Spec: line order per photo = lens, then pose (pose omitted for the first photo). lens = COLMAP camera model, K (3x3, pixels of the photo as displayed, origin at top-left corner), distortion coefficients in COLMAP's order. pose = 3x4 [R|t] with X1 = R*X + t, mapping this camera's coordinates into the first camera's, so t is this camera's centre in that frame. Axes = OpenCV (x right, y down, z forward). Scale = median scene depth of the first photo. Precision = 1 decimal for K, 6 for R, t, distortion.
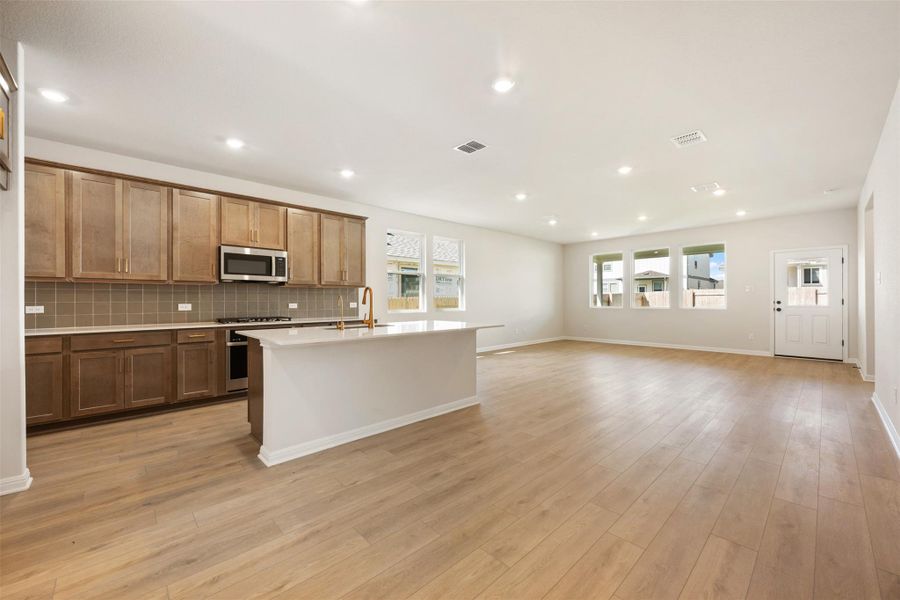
lens RADIAL K [[355.0, 0, 451.1], [0, 355.0, 299.4], [0, 0, 1]] dist [-0.001072, -0.000160]
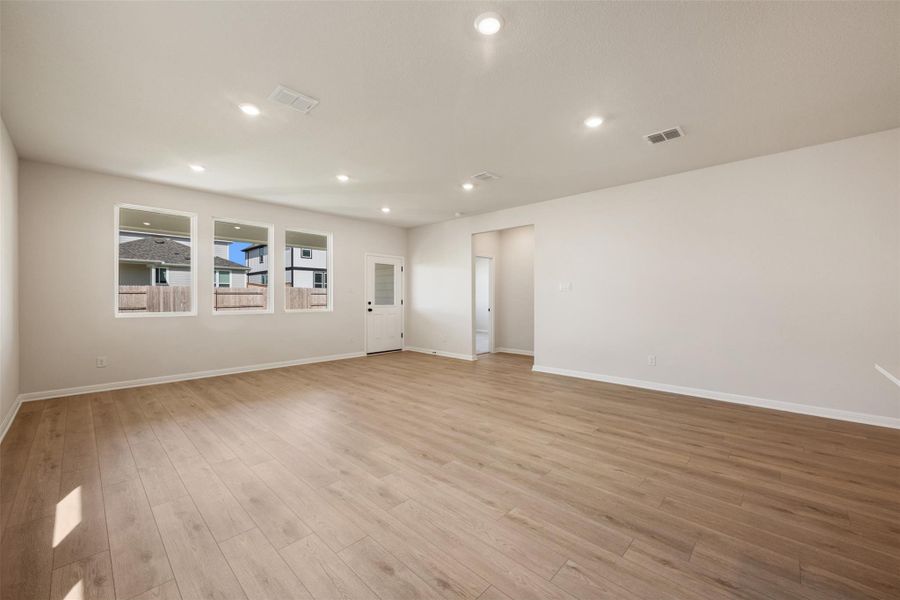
lens RADIAL K [[354.5, 0, 446.9], [0, 354.5, 298.8], [0, 0, 1]] dist [-0.001689, 0.000057]
pose [[-0.047308, 0.002262, 0.998878, -0.185772], [-0.003834, 0.999990, -0.002446, -0.003058], [-0.998873, -0.003946, -0.047299, 1.141568]]
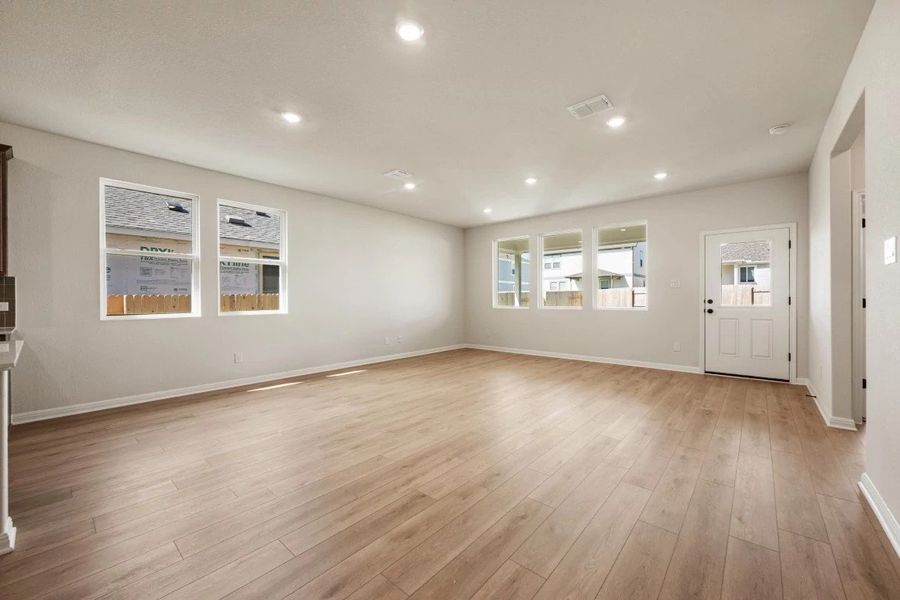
lens RADIAL K [[355.0, 0, 451.1], [0, 355.0, 299.4], [0, 0, 1]] dist [-0.001072, -0.000160]
pose [[0.995049, 0.000309, 0.099387, 0.426856], [-0.000674, 0.999993, 0.003647, 0.002323], [-0.099385, -0.003696, 0.995042, 0.432425]]
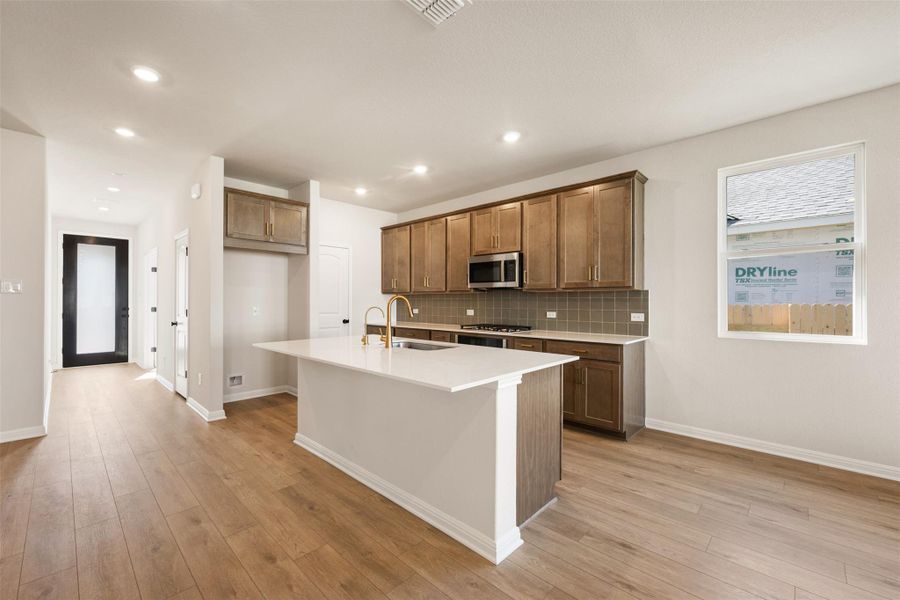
lens RADIAL K [[373.3, 0, 448.8], [0, 373.3, 300.4], [0, 0, 1]] dist [-0.000991, -0.000098]
pose [[0.049020, 0.002520, -0.998795, 0.411064], [0.001168, 0.999996, 0.002581, -0.017898], [0.998797, -0.001293, 0.049016, 0.727864]]
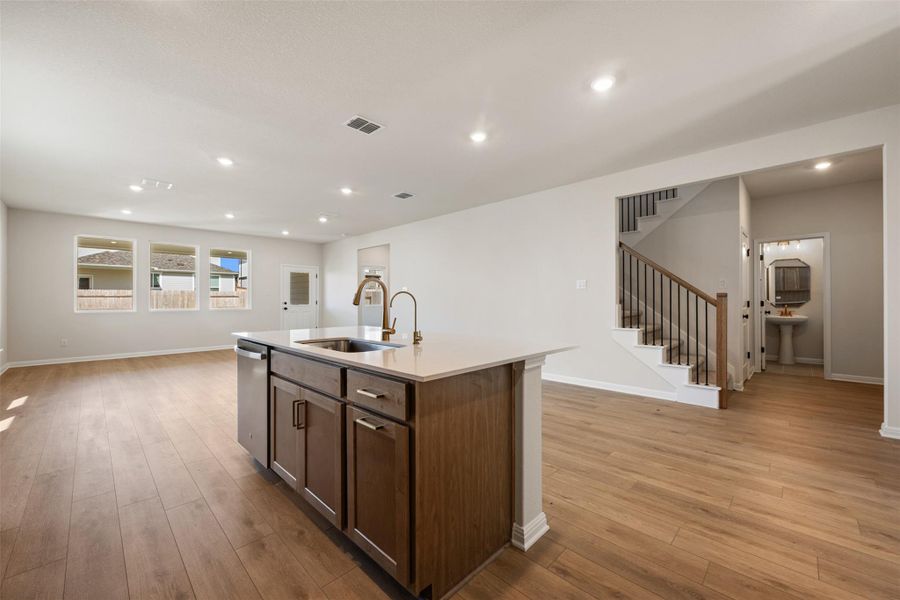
lens RADIAL K [[354.5, 0, 446.9], [0, 354.5, 298.8], [0, 0, 1]] dist [-0.001689, 0.000057]
pose [[-0.032038, 0.008915, 0.999447, -0.602944], [0.000287, 0.999960, -0.008910, 0.005644], [-0.999487, 0.000002, -0.032039, 0.601480]]
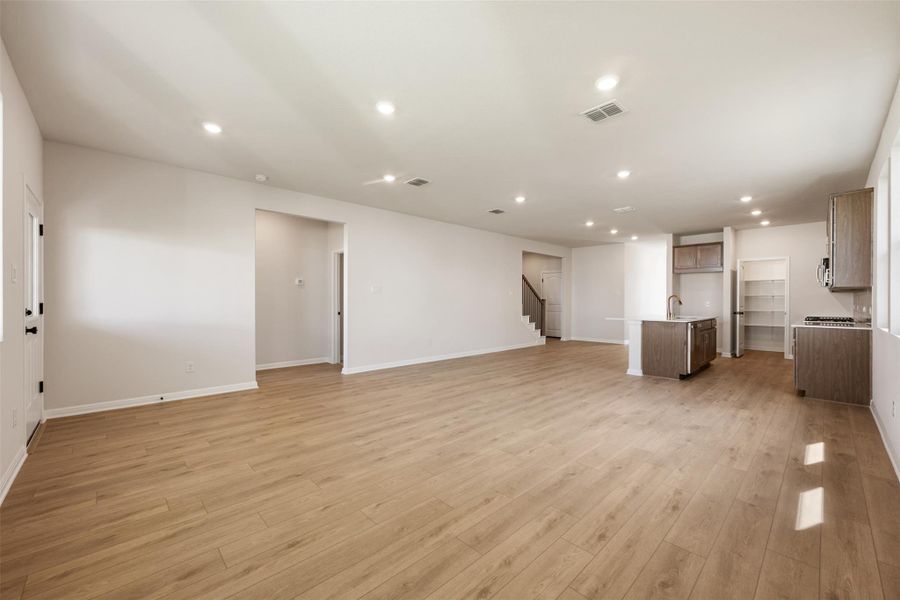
lens RADIAL K [[362.1, 0, 450.0], [0, 362.1, 300.0], [0, 0, 1]] dist [-0.000820, -0.000083]
pose [[-0.999970, 0.001097, -0.007654, 0.639815], [0.001120, 0.999995, -0.002947, -0.004532], [0.007651, -0.002956, -0.999966, 1.950105]]
